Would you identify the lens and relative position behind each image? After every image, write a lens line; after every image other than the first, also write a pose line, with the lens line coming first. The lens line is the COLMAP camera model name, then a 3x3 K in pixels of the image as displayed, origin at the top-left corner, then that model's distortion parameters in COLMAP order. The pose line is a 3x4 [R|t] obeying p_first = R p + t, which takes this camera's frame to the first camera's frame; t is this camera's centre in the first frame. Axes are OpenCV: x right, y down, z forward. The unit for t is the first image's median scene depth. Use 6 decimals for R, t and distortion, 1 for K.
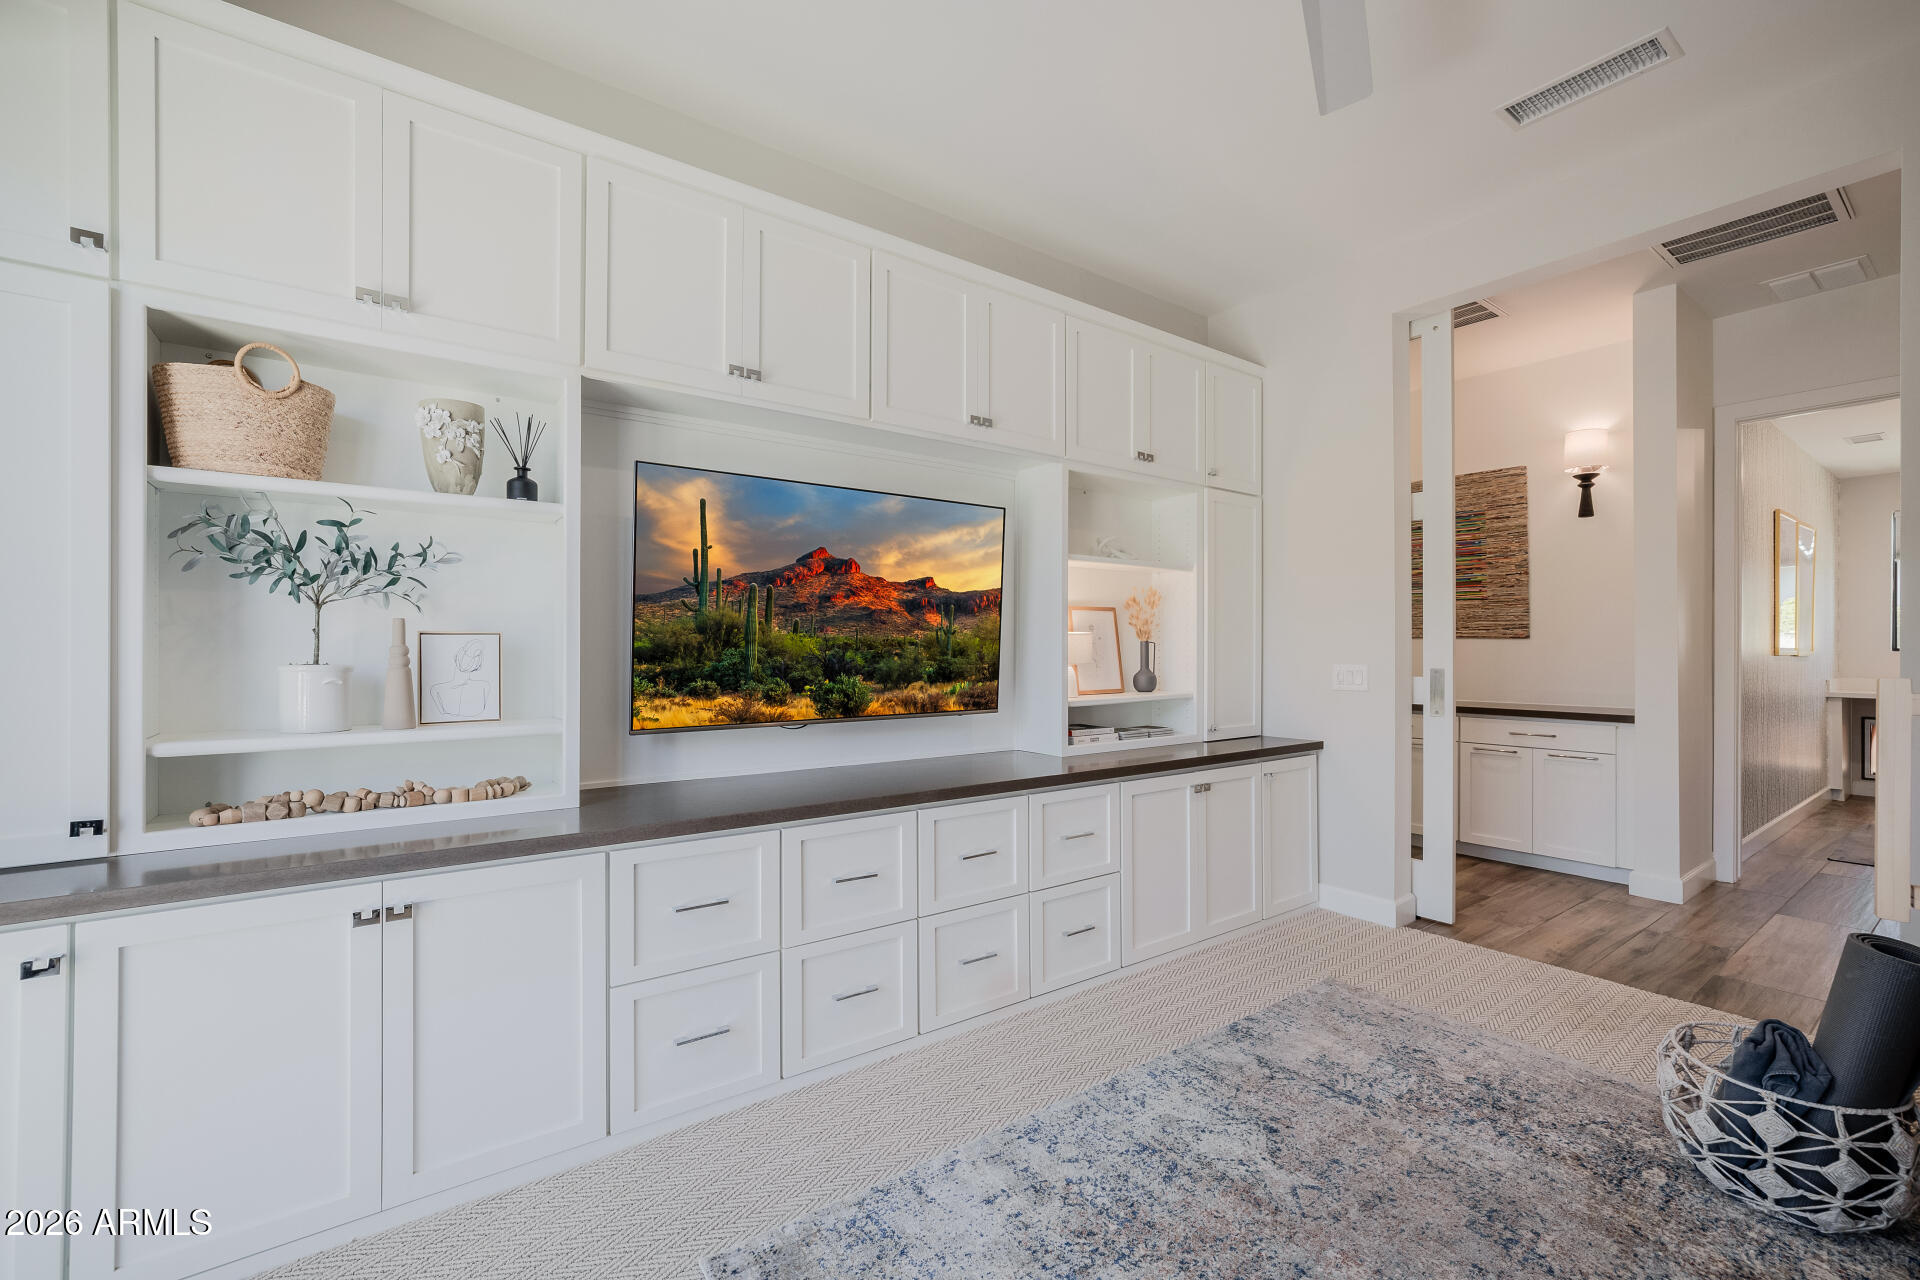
lens RADIAL K [[826.3, 0, 959.6], [0, 826.3, 642.7], [0, 0, 1]] dist [0.001205, 0.000192]
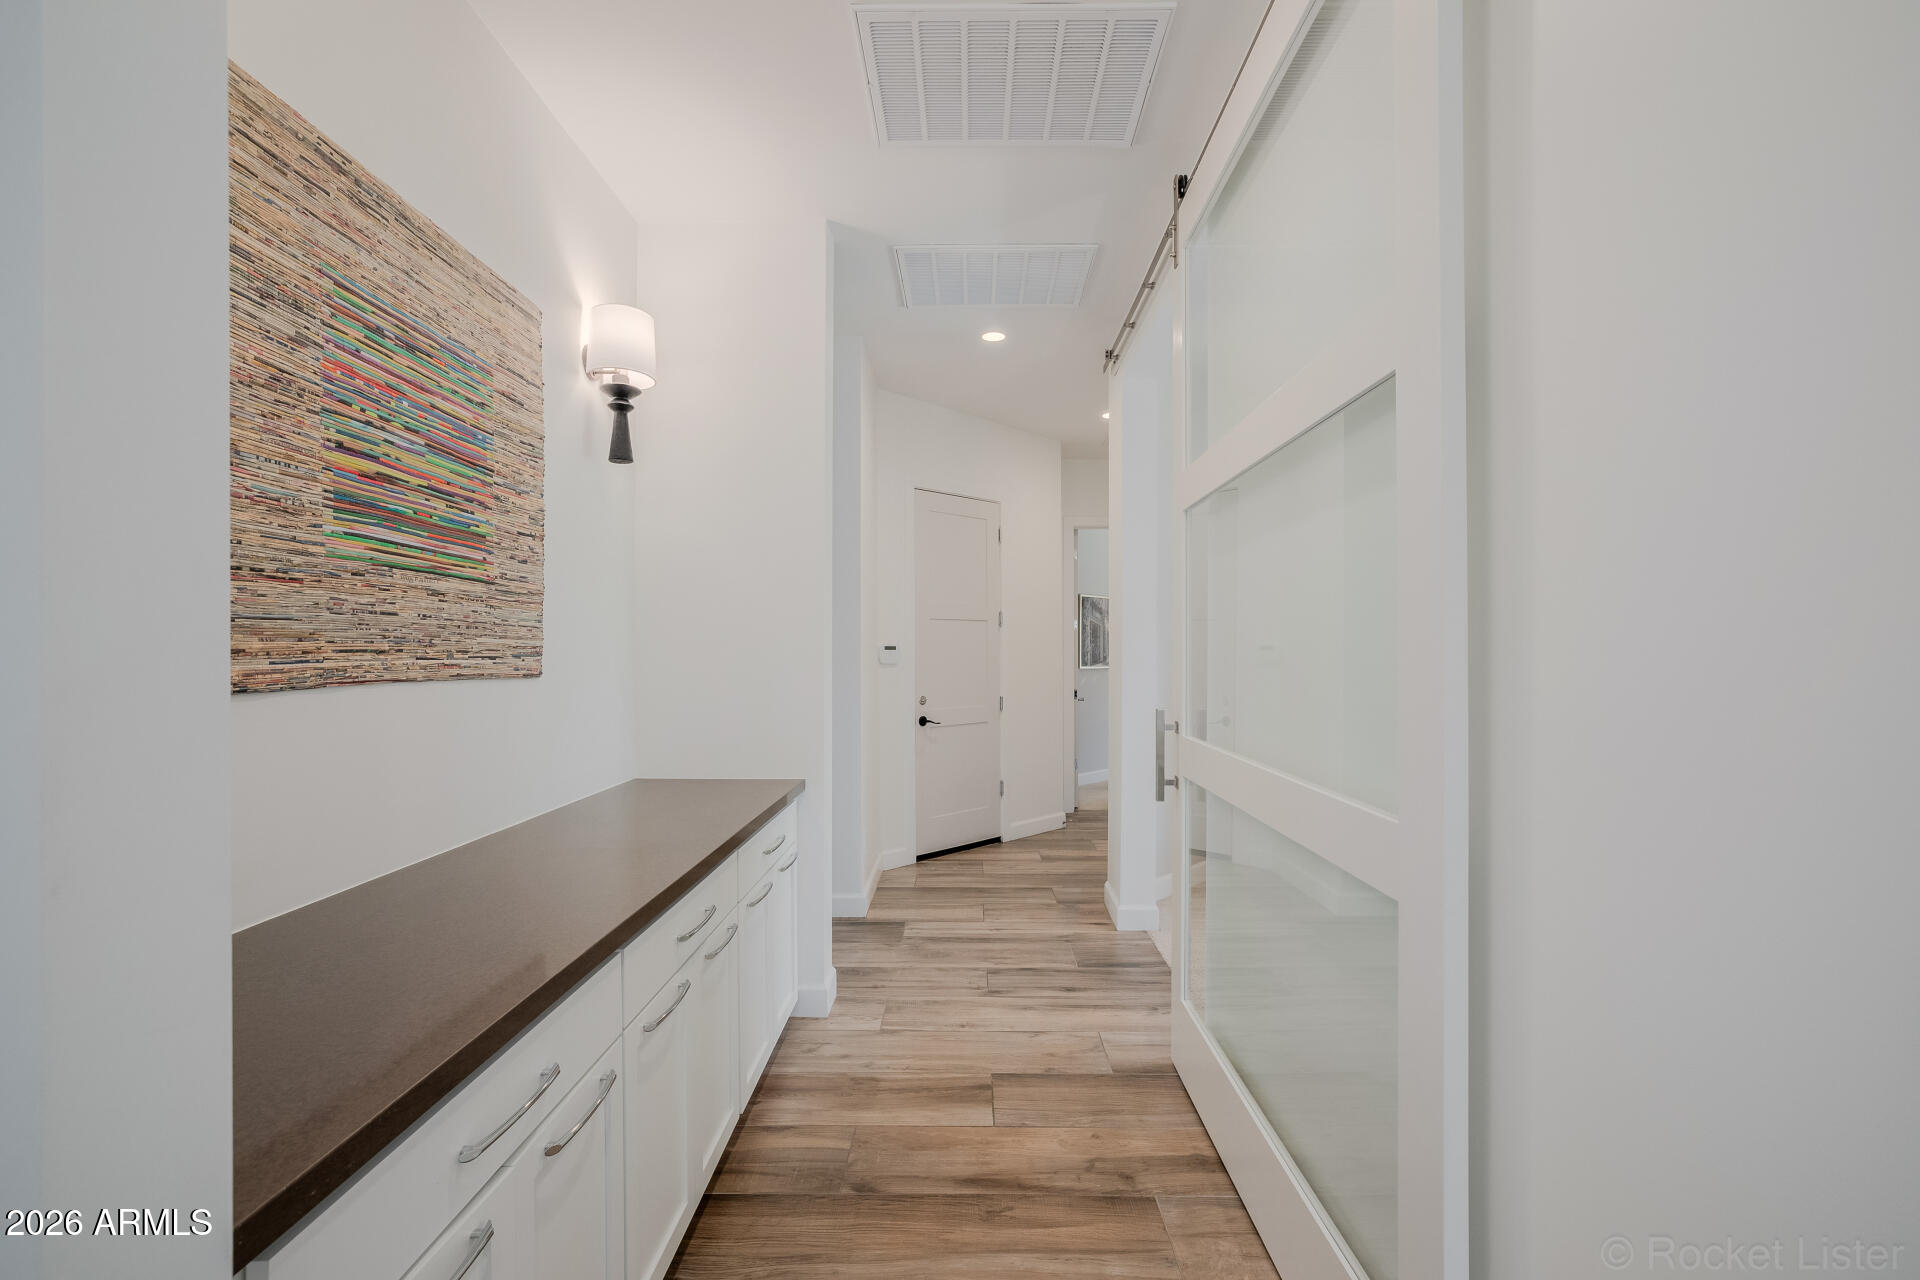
lens RADIAL K [[826.3, 0, 959.6], [0, 826.3, 642.7], [0, 0, 1]] dist [0.001205, 0.000192]
pose [[-0.790109, 0.005575, 0.612941, 0.282386], [0.001347, 0.999972, -0.007359, -0.027753], [-0.612964, -0.004988, -0.790095, 1.636908]]
